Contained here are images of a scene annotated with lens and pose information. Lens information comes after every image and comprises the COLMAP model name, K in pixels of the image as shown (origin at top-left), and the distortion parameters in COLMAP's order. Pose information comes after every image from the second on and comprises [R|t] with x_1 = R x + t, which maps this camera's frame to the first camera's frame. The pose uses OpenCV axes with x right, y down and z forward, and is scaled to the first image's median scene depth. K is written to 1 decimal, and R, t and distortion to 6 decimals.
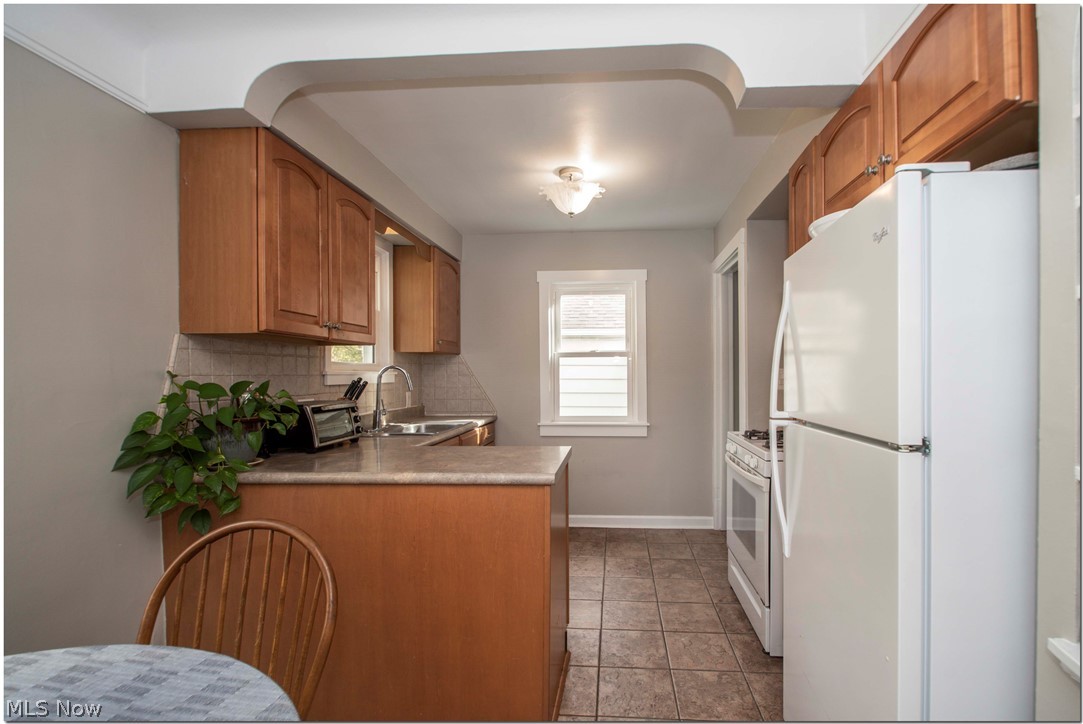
lens RADIAL K [[453.7, 0, 542.8], [0, 453.7, 380.6], [0, 0, 1]] dist [-0.000101, -0.007089]
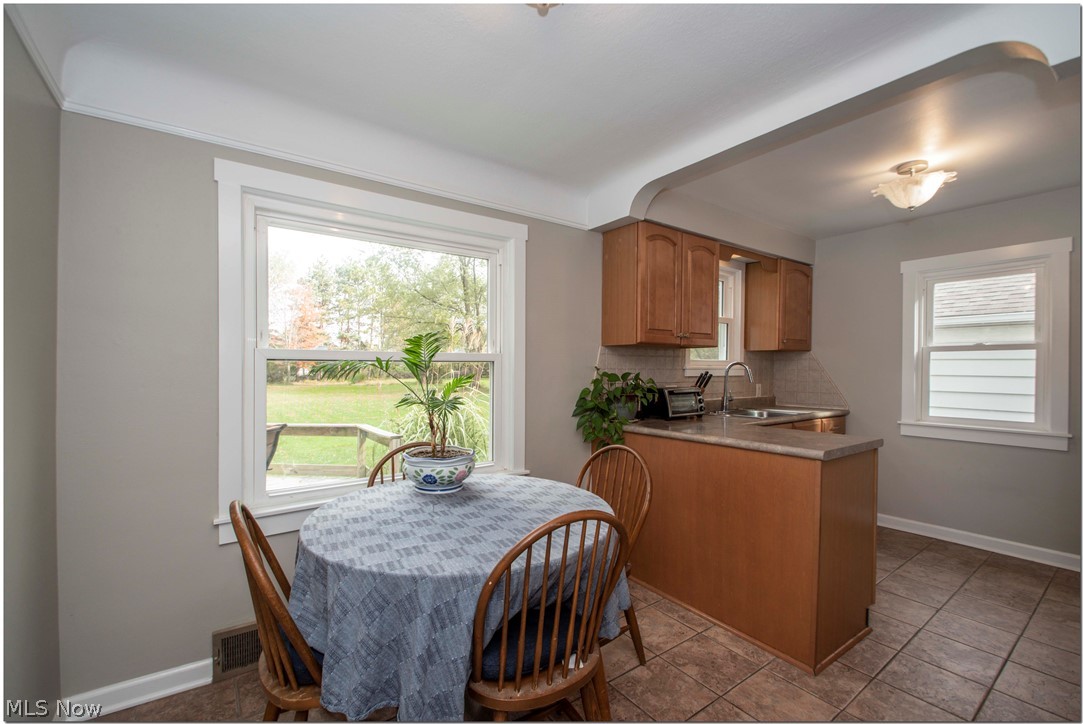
lens RADIAL K [[470.3, 0, 541.5], [0, 470.3, 362.0], [0, 0, 1]] dist [-0.000767, -0.000013]
pose [[0.639018, -0.002911, -0.769186, 0.396019], [-0.016068, 0.999724, -0.017132, -0.002703], [0.769024, 0.023307, 0.638795, -0.310786]]
